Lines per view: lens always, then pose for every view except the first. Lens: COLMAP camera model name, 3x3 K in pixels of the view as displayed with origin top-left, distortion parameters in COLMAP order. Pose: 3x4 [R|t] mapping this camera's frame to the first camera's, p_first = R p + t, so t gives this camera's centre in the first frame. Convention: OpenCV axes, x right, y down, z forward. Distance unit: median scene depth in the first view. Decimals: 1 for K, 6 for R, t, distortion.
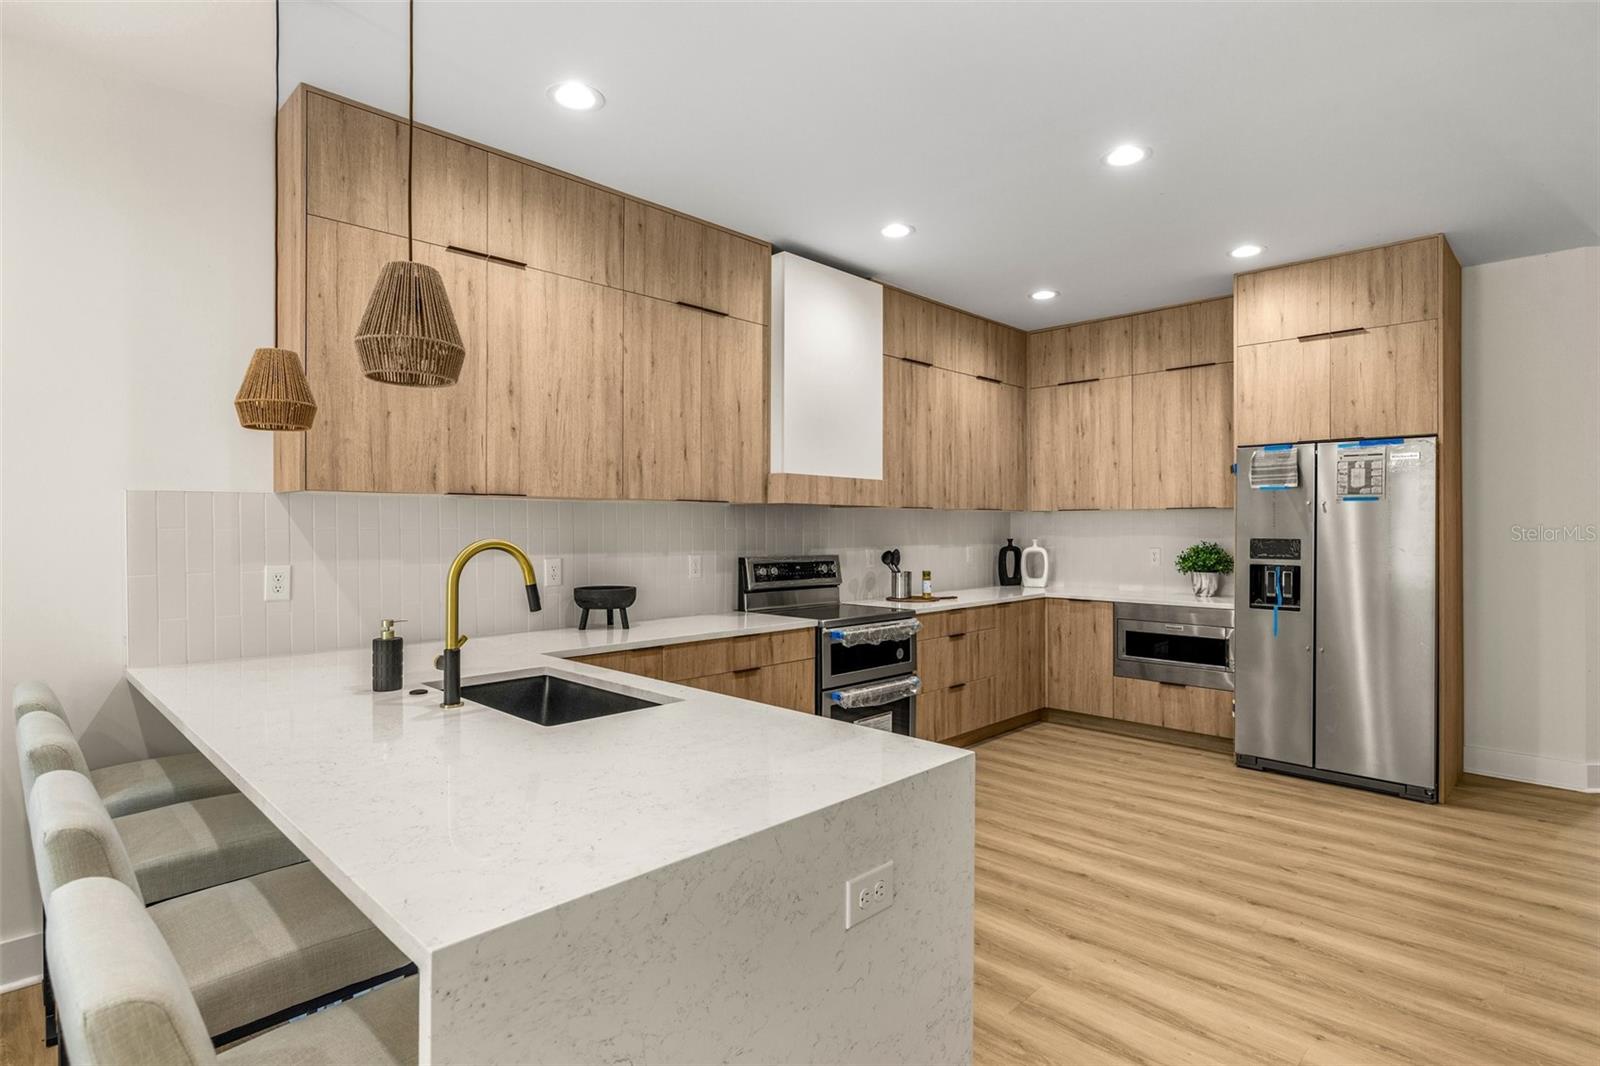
lens RADIAL K [[812.1, 0, 802.8], [0, 812.1, 527.7], [0, 0, 1]] dist [-0.005235, 0.000356]
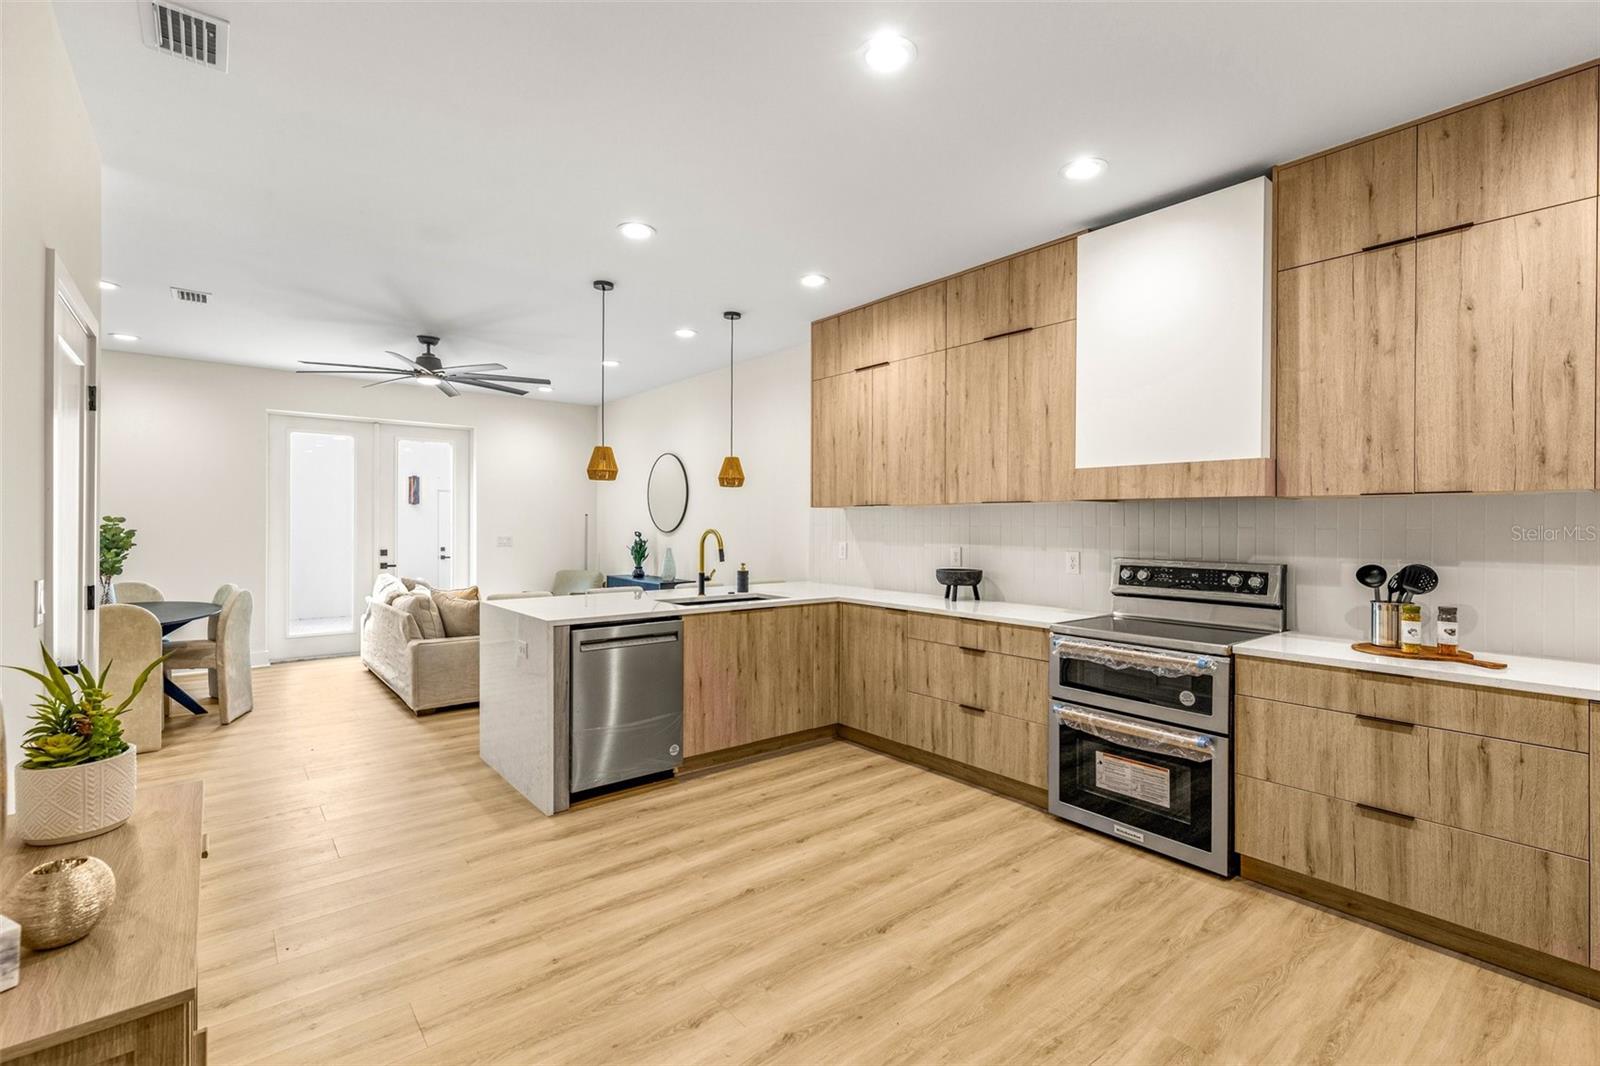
lens RADIAL K [[728.3, 0, 799.5], [0, 728.3, 522.2], [0, 0, 1]] dist [0.007510, -0.001911]
pose [[-0.116590, -0.004231, -0.993171, 0.824054], [-0.006163, 0.999975, -0.003536, 0.000687], [0.993161, 0.005709, -0.116613, 0.735960]]
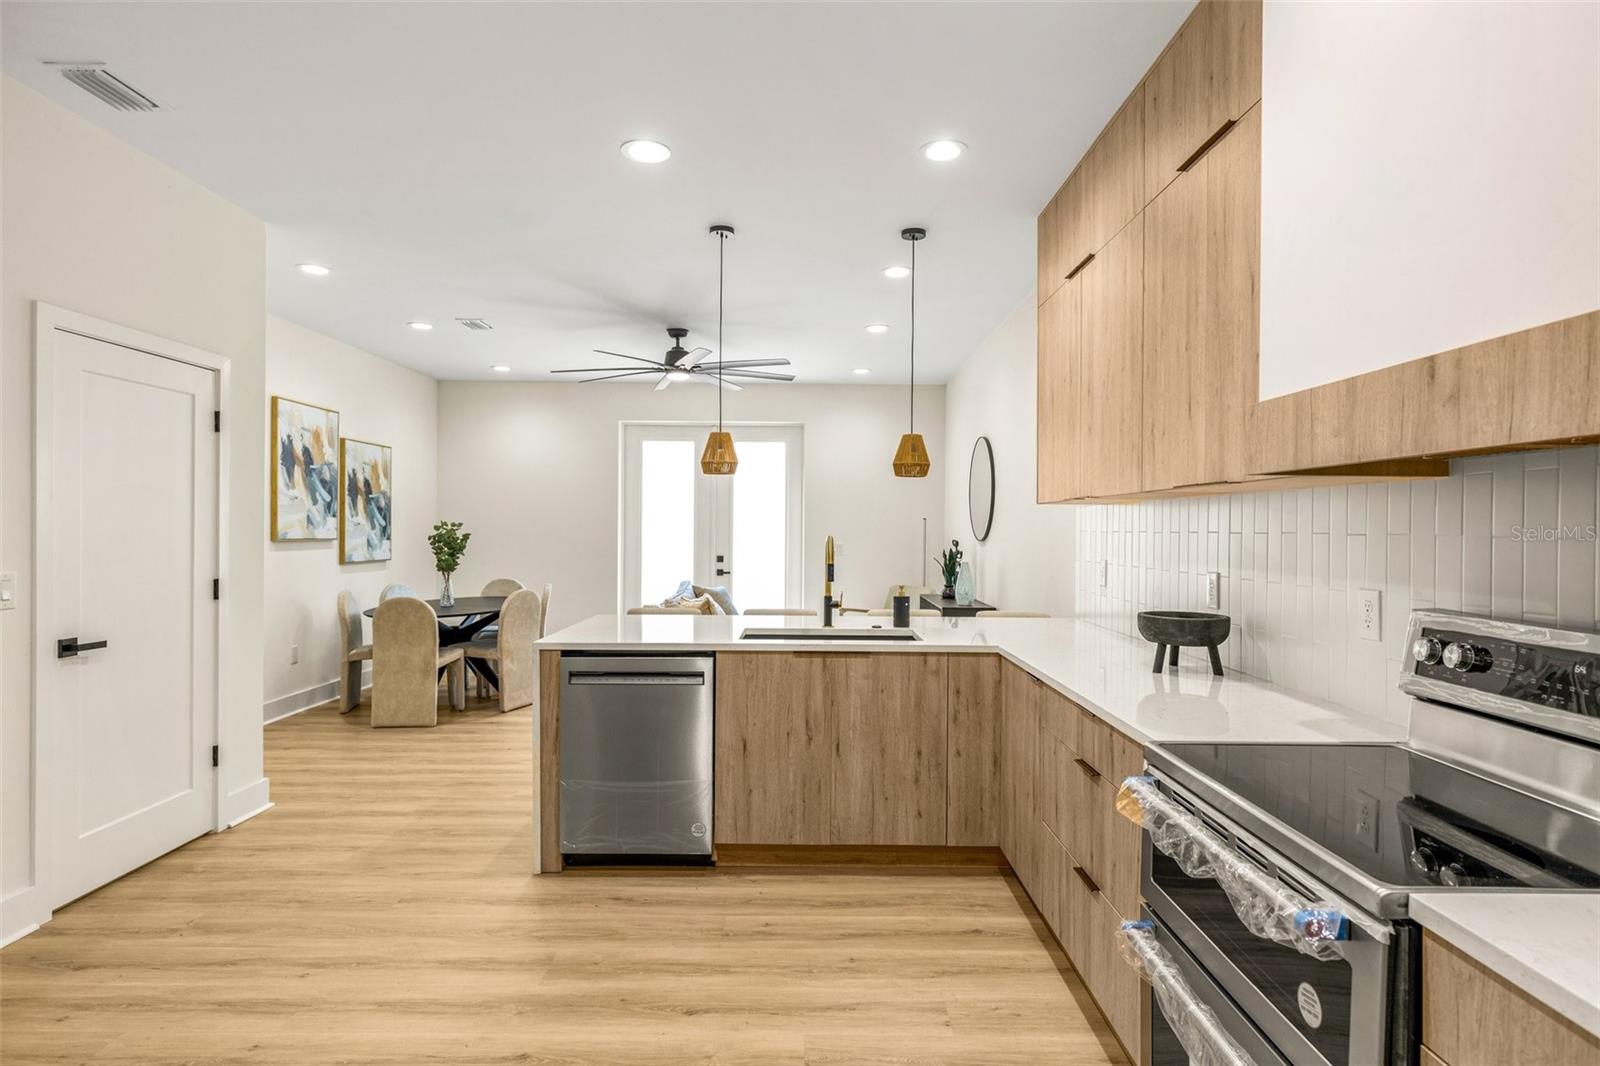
lens RADIAL K [[848.9, 0, 797.1], [0, 848.9, 530.5], [0, 0, 1]] dist [-0.008219, 0.001594]
pose [[-0.722946, -0.004081, -0.690893, 0.436984], [-0.008164, 0.999963, 0.002636, 0.000075], [0.690857, 0.007546, -0.722952, 1.094004]]
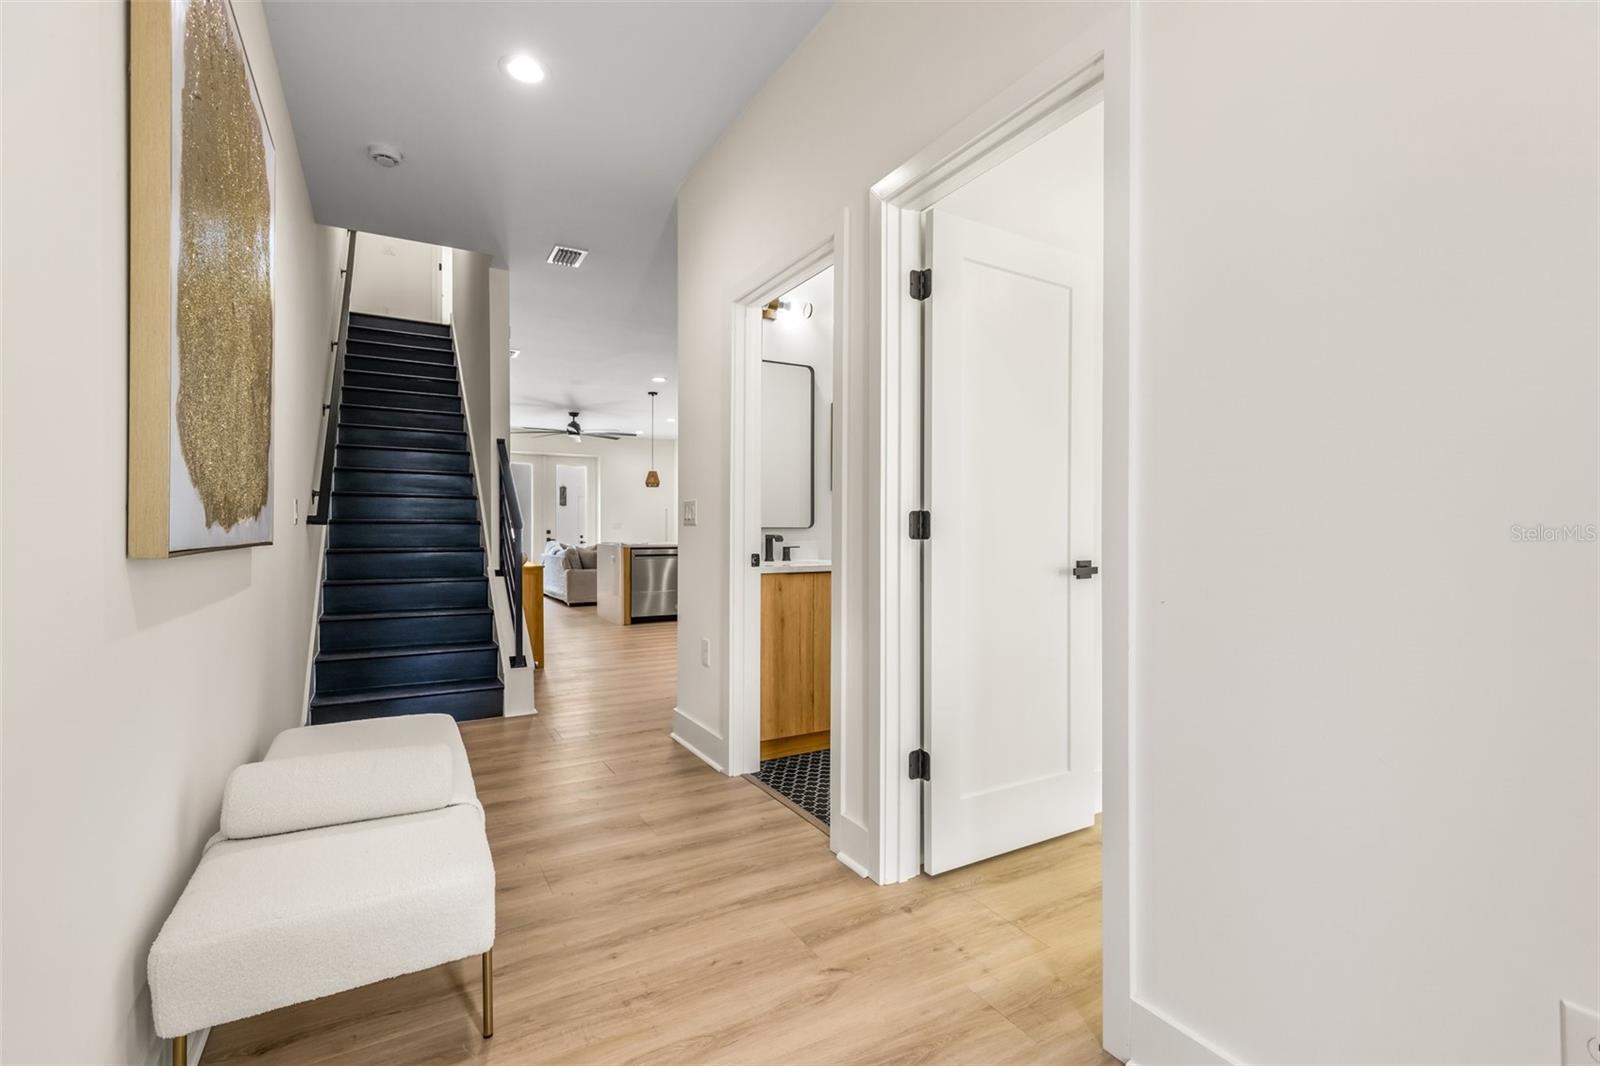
lens RADIAL K [[728.3, 0, 807.5], [0, 728.3, 526.6], [0, 0, 1]] dist [0.007510, -0.001911]
pose [[-0.269041, -0.007514, -0.963099, 1.777680], [-0.004686, 0.999968, -0.006493, 0.067434], [0.963117, 0.002766, -0.269068, 1.355921]]
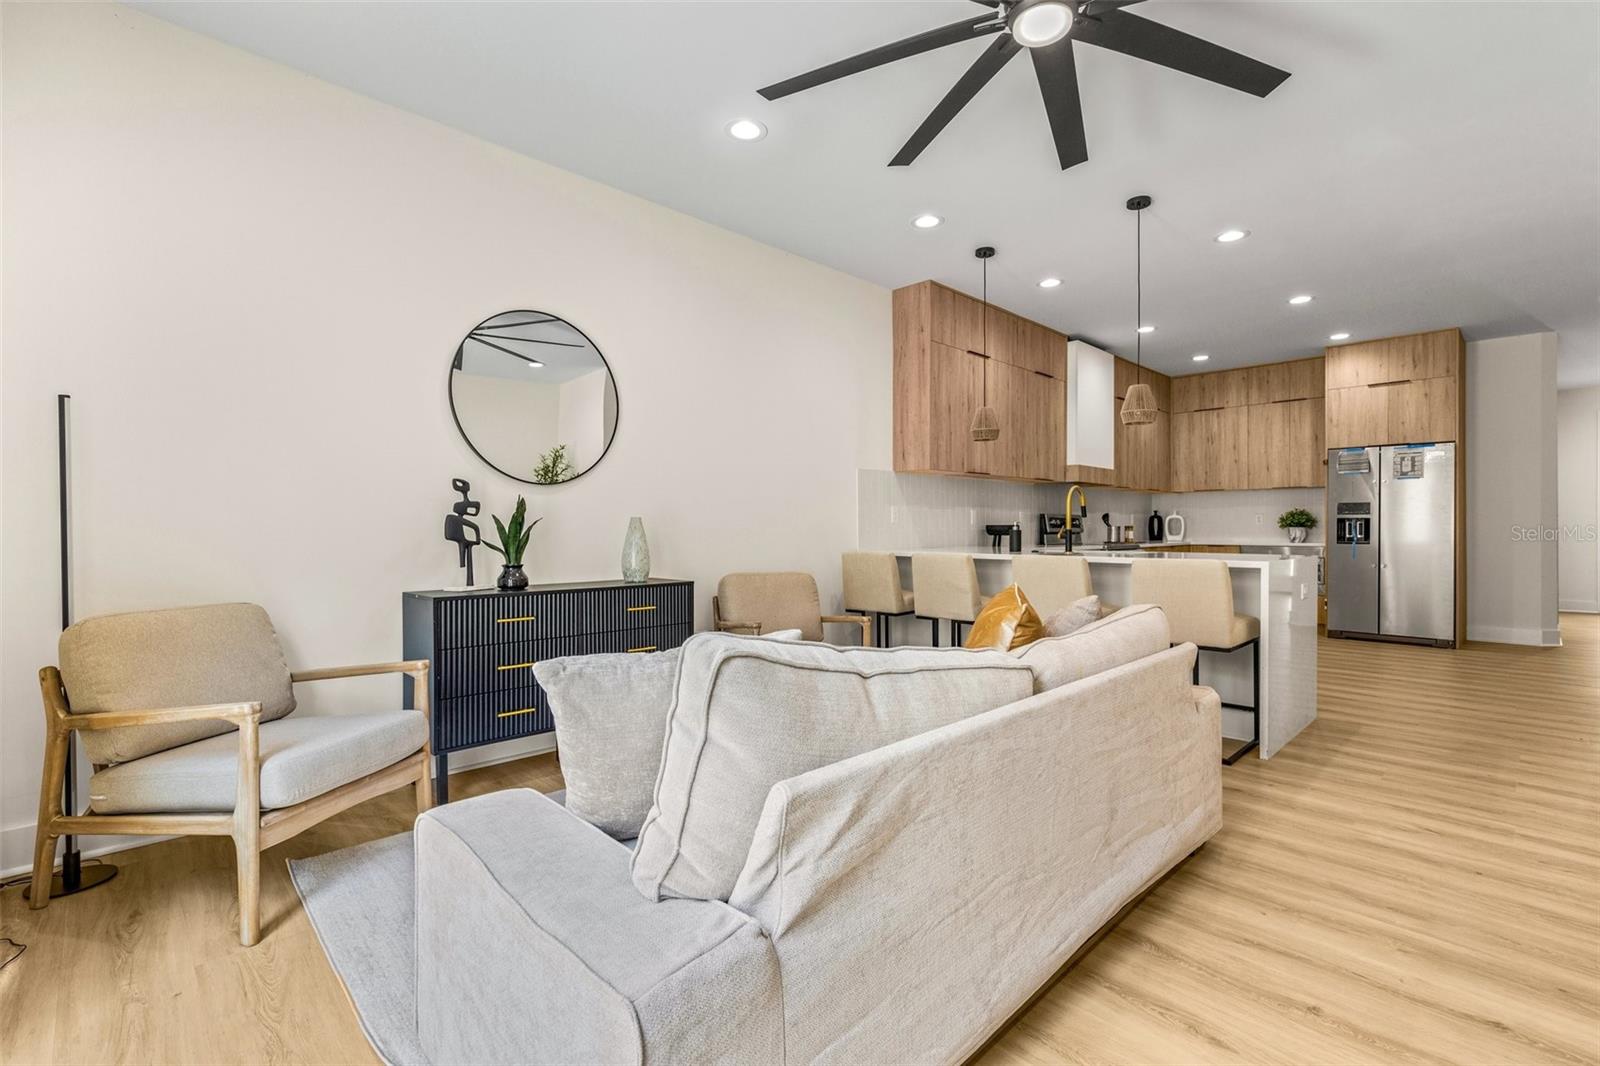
lens RADIAL K [[728.3, 0, 802.3], [0, 728.3, 530.9], [0, 0, 1]] dist [0.007510, -0.001911]
pose [[0.999812, -0.001456, -0.019359, -0.564237], [0.001507, 0.999995, 0.002617, 0.069171], [0.019355, -0.002645, 0.999809, -0.579082]]
